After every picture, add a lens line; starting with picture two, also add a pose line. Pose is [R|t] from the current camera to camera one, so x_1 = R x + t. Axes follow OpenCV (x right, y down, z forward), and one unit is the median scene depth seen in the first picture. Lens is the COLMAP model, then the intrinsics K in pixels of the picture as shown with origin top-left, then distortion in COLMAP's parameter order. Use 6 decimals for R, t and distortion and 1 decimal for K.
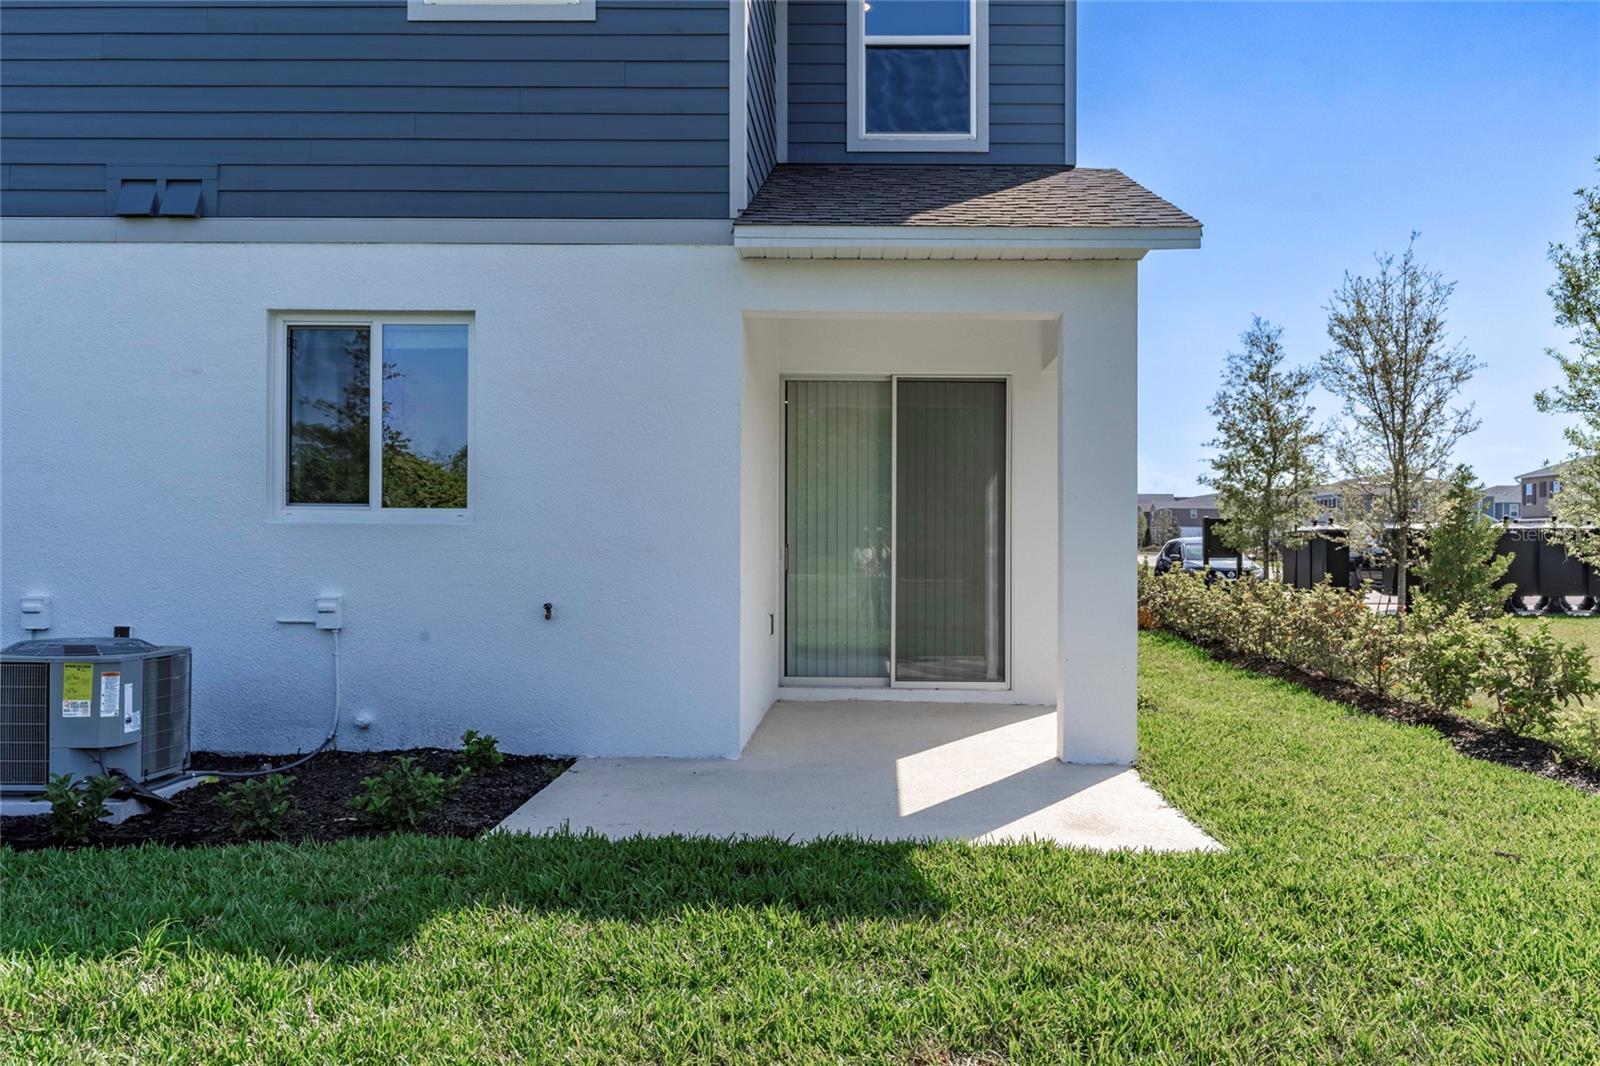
lens RADIAL K [[1286.7, 0, 805.3], [0, 1286.7, 530.8], [0, 0, 1]] dist [0.011207, 0.006015]
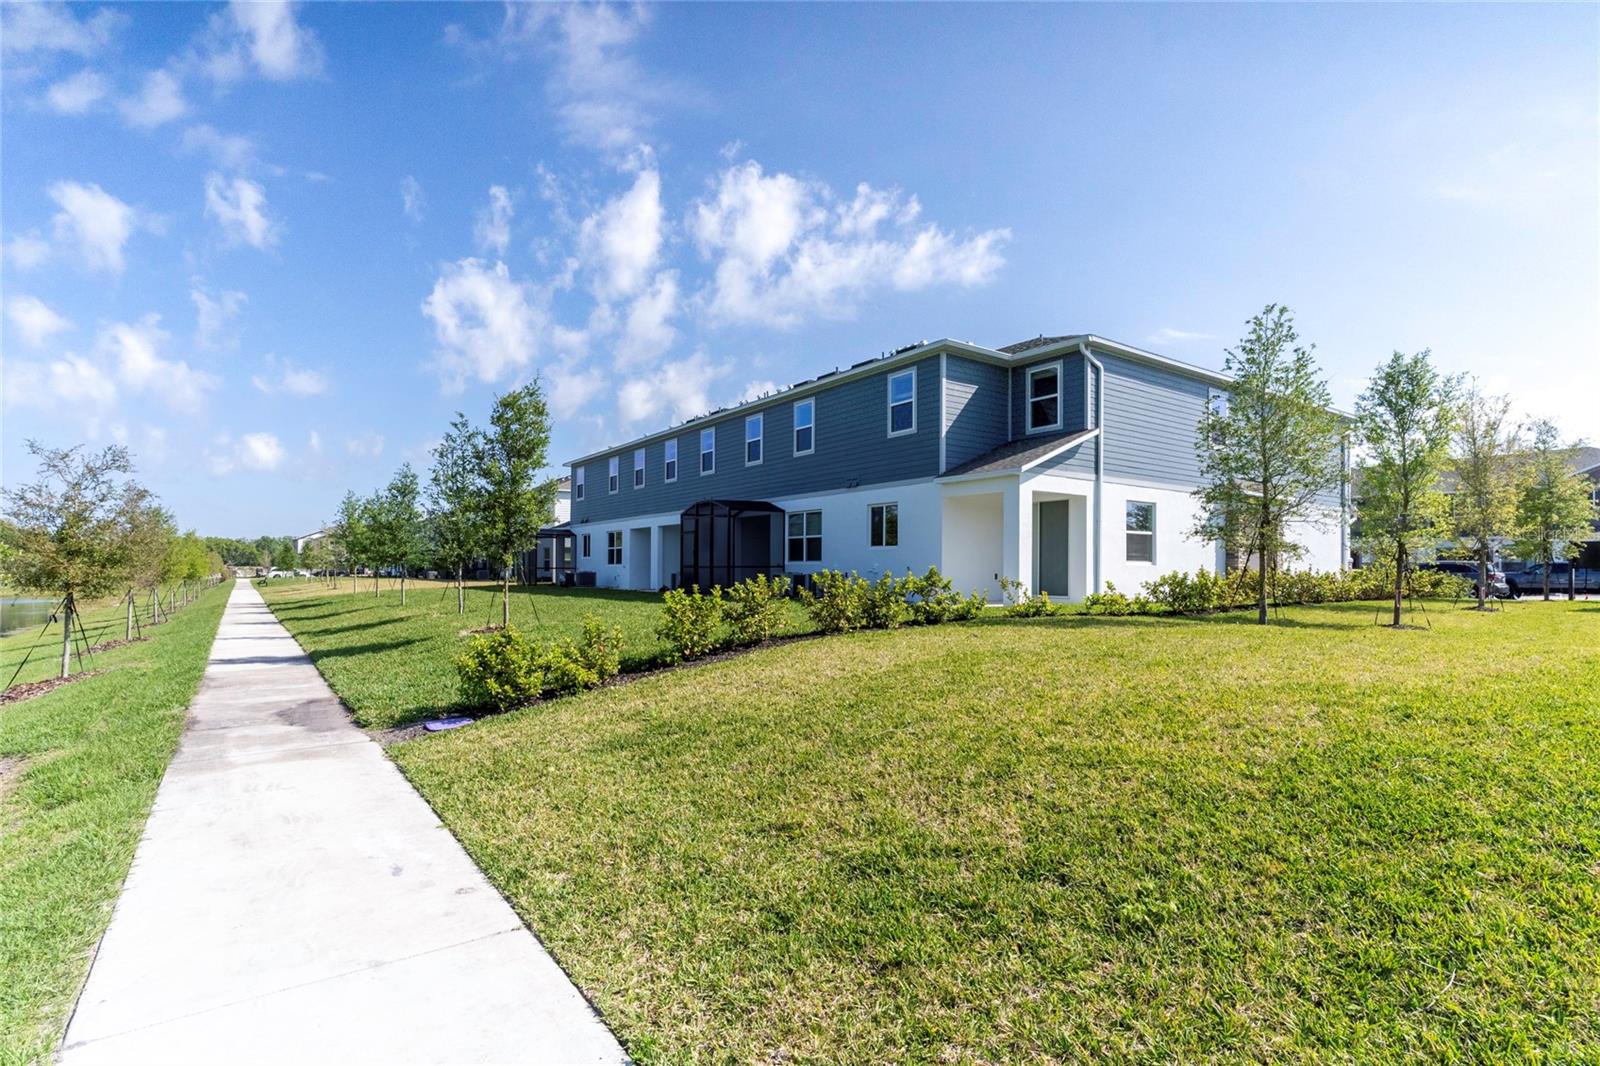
lens RADIAL K [[784.8, 0, 800.4], [0, 784.8, 539.7], [0, 0, 1]] dist [-0.095505, 0.041961]
pose [[0.602809, -0.038706, -0.796946, 1.256723], [0.007654, 0.999057, -0.042733, 0.052349], [0.797849, 0.019660, 0.602537, -0.651488]]
